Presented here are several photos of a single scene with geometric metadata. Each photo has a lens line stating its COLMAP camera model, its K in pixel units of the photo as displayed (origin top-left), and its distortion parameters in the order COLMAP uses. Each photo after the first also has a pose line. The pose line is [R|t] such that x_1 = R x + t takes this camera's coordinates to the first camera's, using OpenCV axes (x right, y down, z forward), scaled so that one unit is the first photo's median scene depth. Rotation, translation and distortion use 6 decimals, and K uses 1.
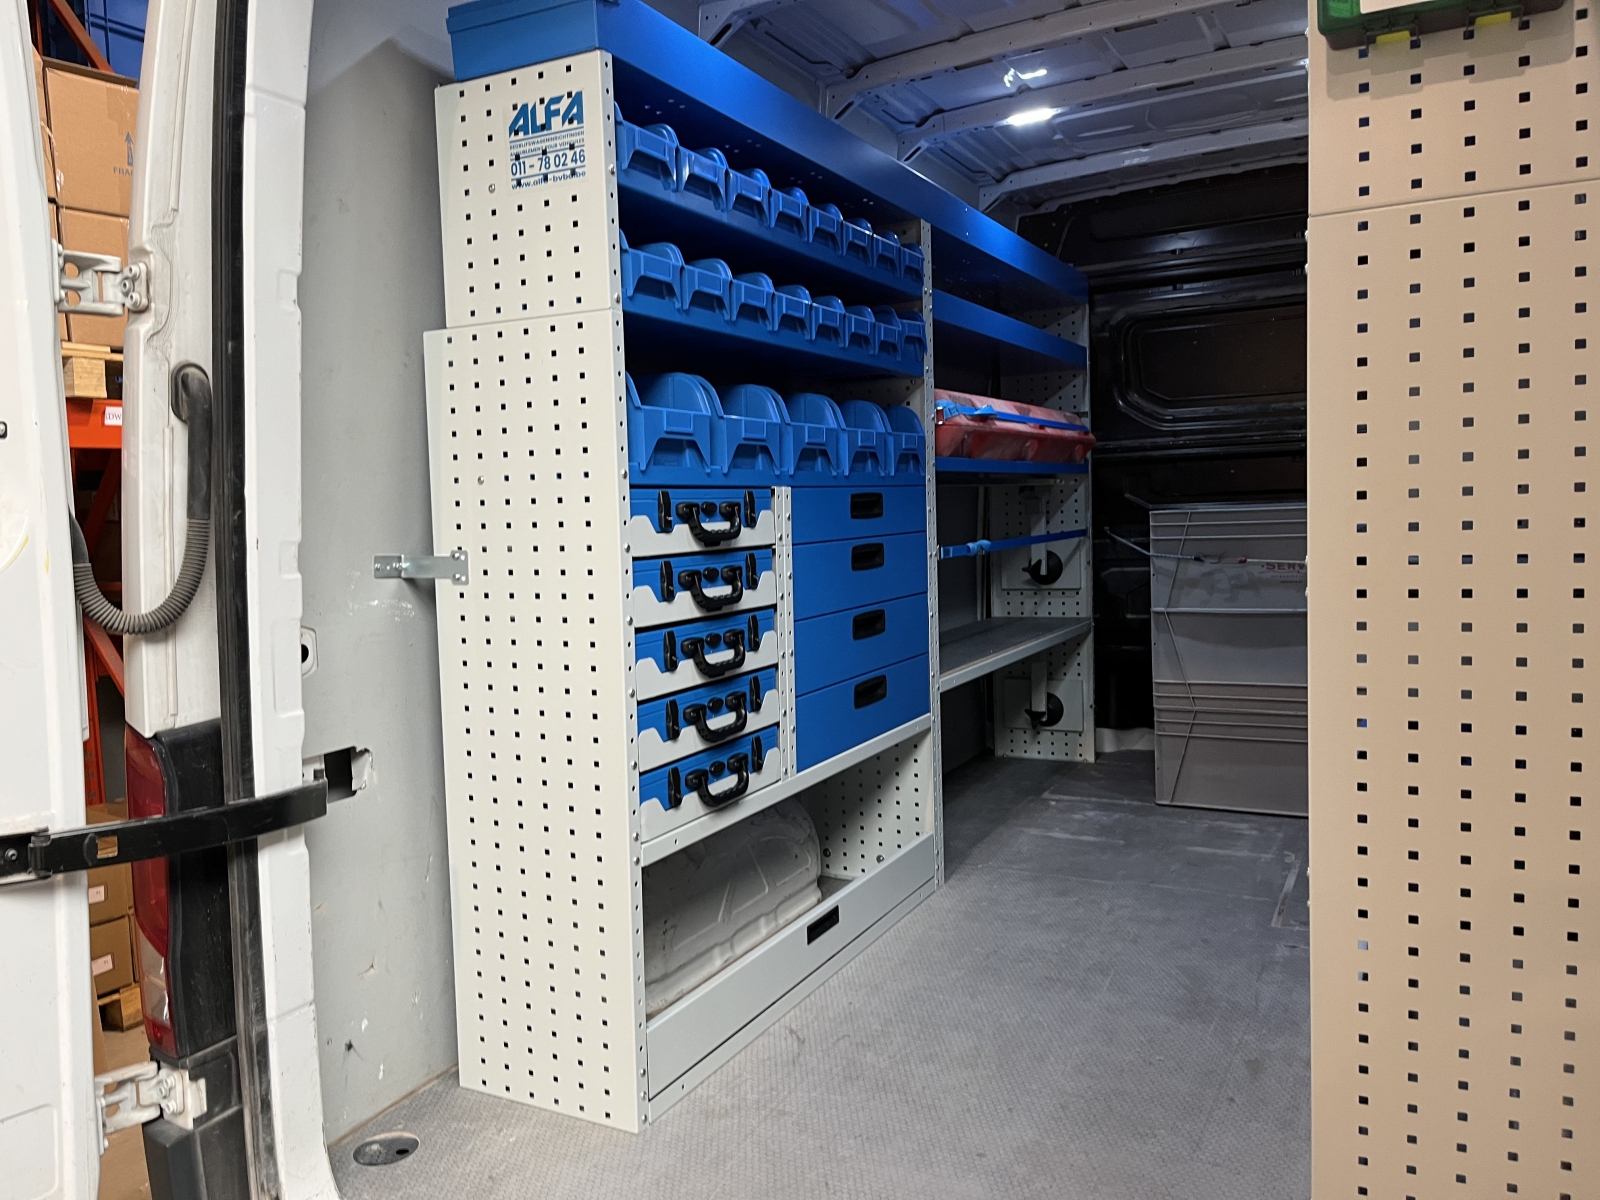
lens RADIAL K [[1212.1, 0, 792.1], [0, 1212.1, 606.5], [0, 0, 1]] dist [0.058784, -0.077225]
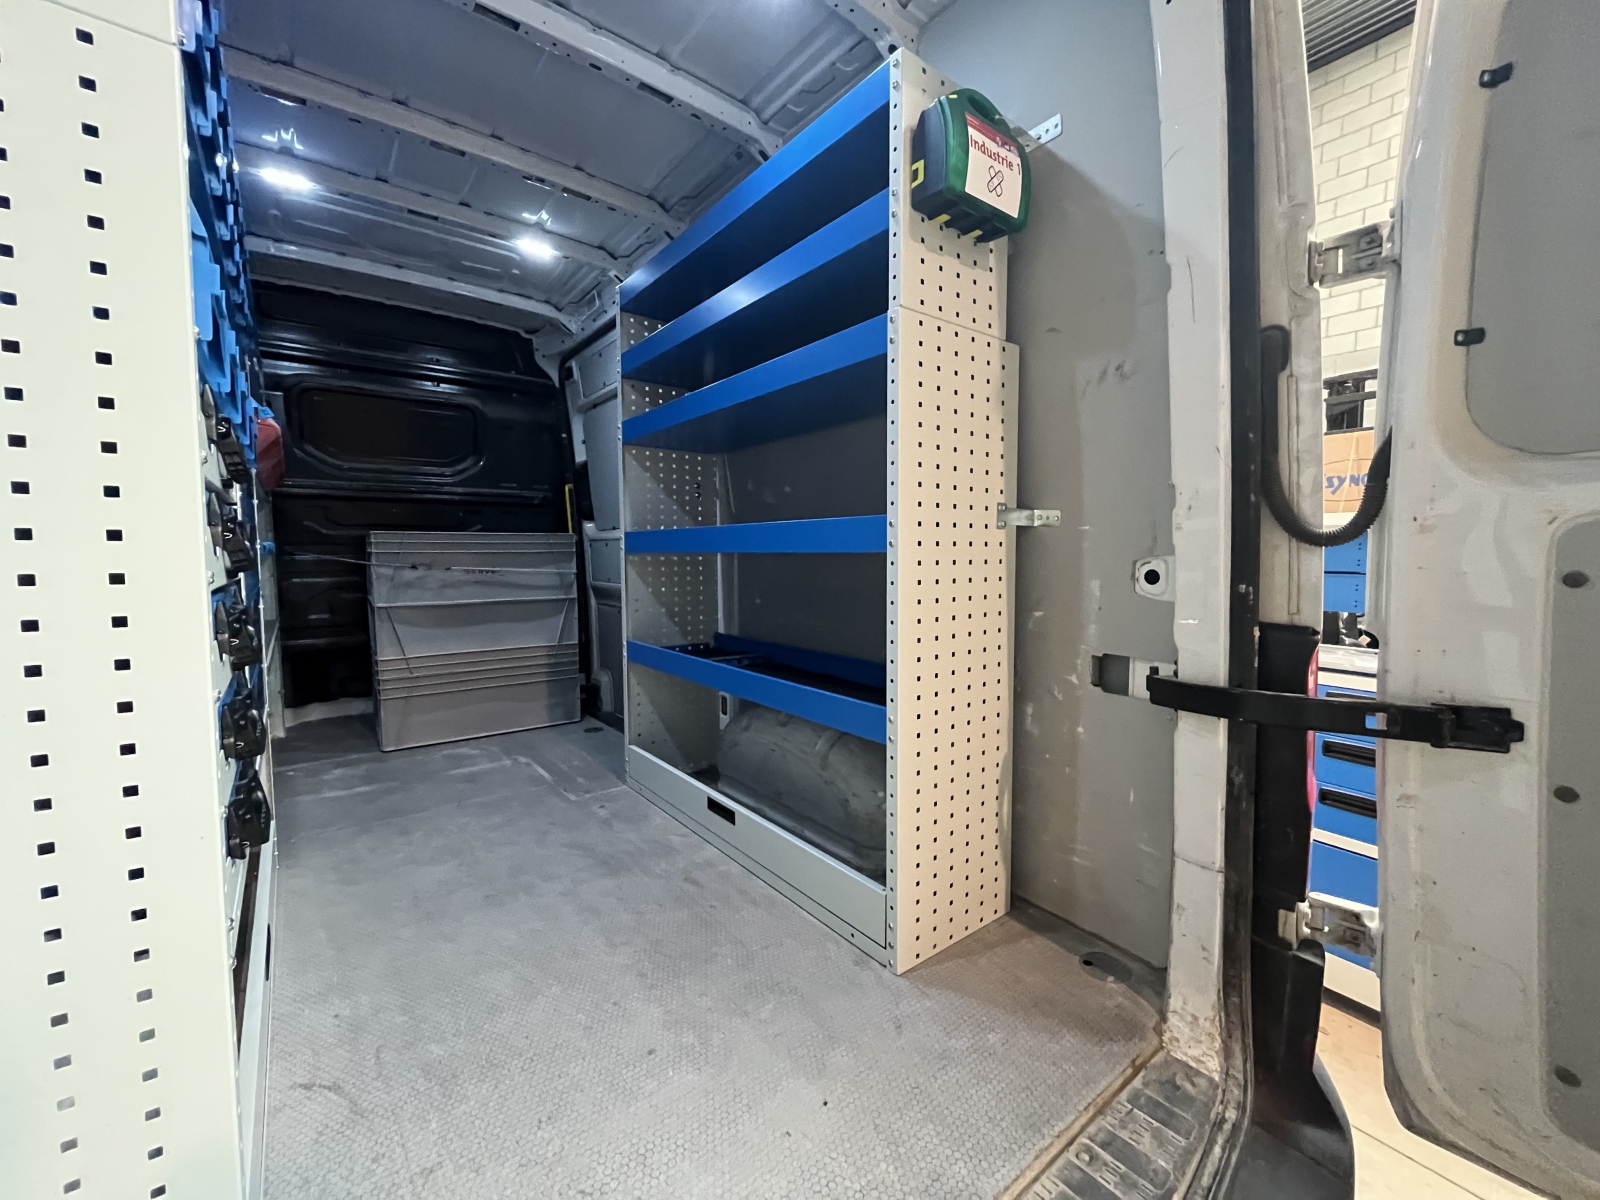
lens RADIAL K [[645.2, 0, 792.0], [0, 645.2, 599.0], [0, 0, 1]] dist [-0.005929, 0.002493]
pose [[0.413913, -0.029416, 0.909841, -0.248994], [0.059582, 0.998210, 0.005167, 0.030197], [-0.908365, 0.052072, 0.414924, 0.483487]]
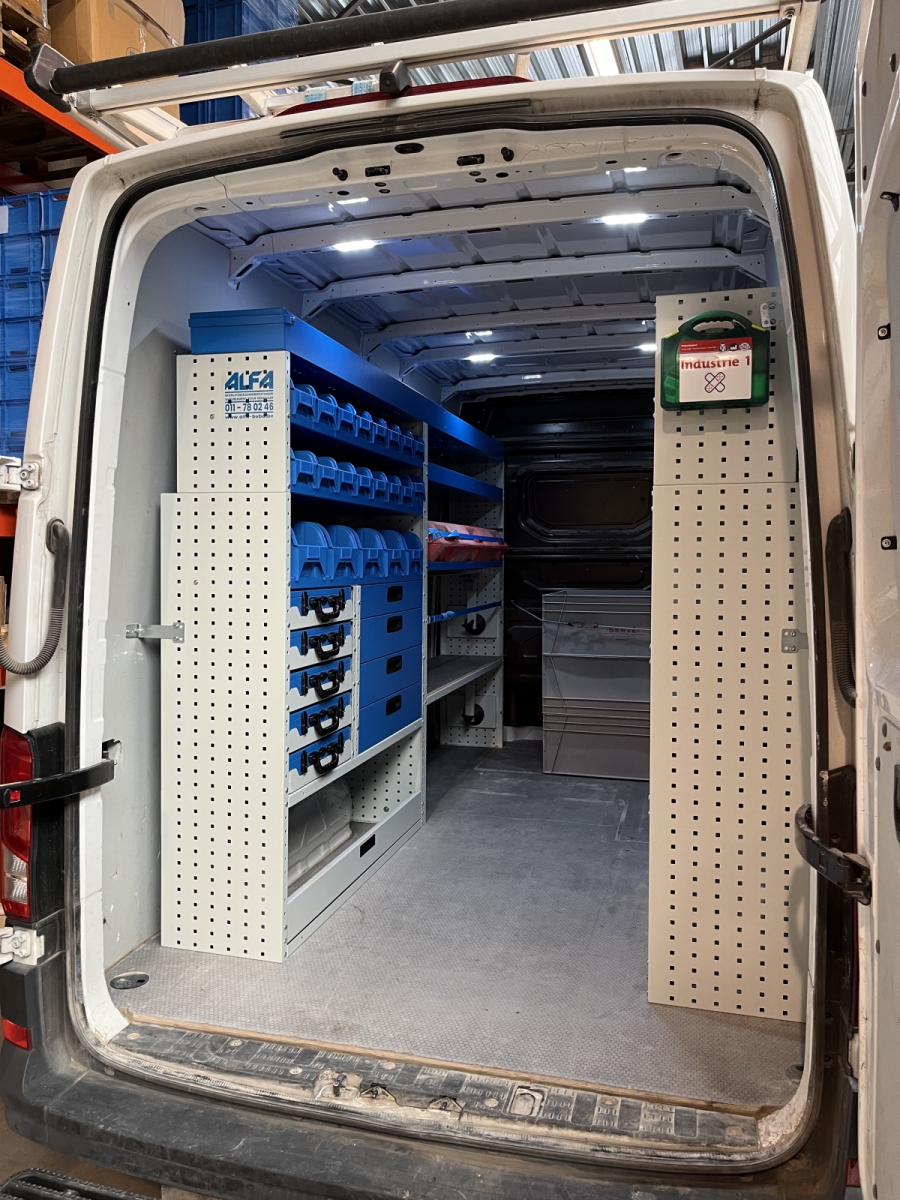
lens RADIAL K [[909.1, 0, 446.9], [0, 909.1, 602.0], [0, 0, 1]] dist [0.058784, -0.077225]
pose [[0.975790, 0.028262, 0.216878, -0.160610], [-0.020468, 0.999064, -0.038099, -0.029135], [-0.217752, 0.032737, 0.975455, -0.277219]]
